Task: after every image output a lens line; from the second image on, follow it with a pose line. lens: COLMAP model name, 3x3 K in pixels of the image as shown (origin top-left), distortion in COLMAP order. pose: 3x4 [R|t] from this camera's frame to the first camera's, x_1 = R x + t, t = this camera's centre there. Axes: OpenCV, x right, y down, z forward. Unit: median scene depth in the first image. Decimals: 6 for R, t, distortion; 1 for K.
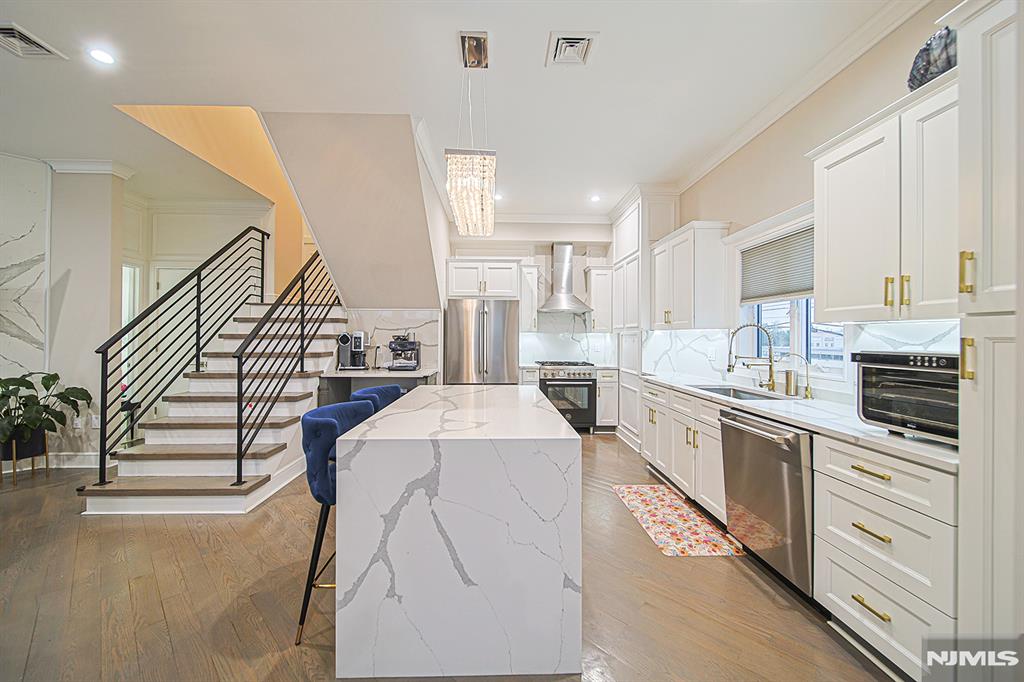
lens RADIAL K [[377.3, 0, 504.3], [0, 377.3, 337.1], [0, 0, 1]] dist [-0.002514, -0.000572]
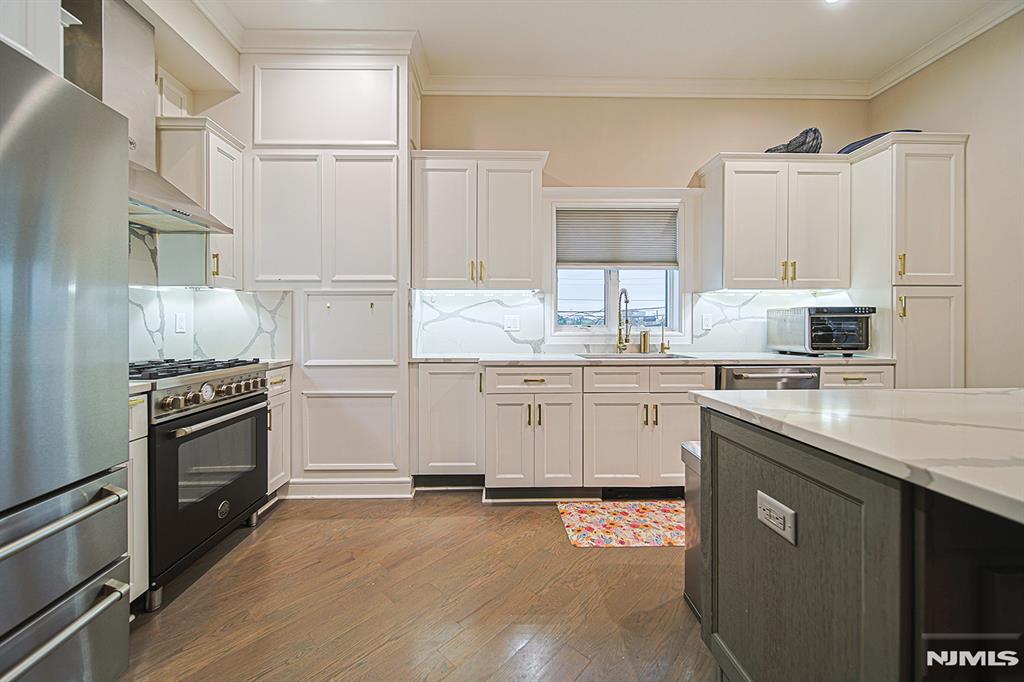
lens RADIAL K [[377.3, 0, 497.6], [0, 377.3, 331.6], [0, 0, 1]] dist [-0.002514, -0.000572]
pose [[0.000856, -0.015288, 0.999883, -0.296209], [0.003186, 0.999878, 0.015285, 0.055298], [-0.999995, 0.003173, 0.000905, 1.144235]]
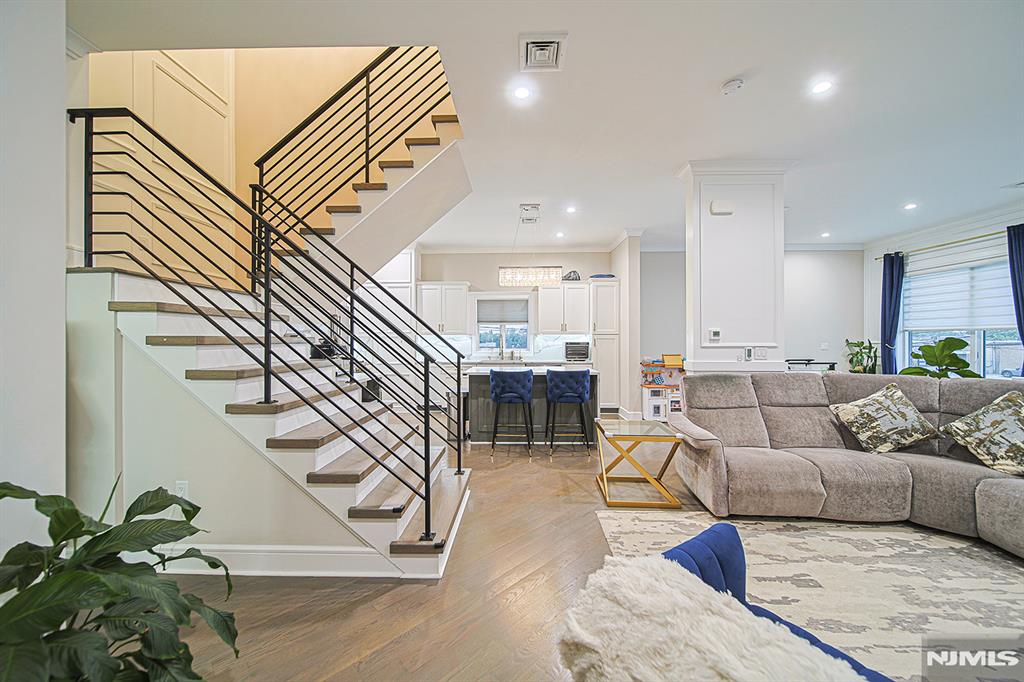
lens RADIAL K [[377.3, 0, 509.0], [0, 377.3, 343.6], [0, 0, 1]] dist [-0.002514, -0.000572]
pose [[0.059213, -0.015558, 0.998124, -1.568673], [0.004369, 0.999873, 0.015326, -0.006253], [-0.998236, 0.003454, 0.059273, 0.686613]]
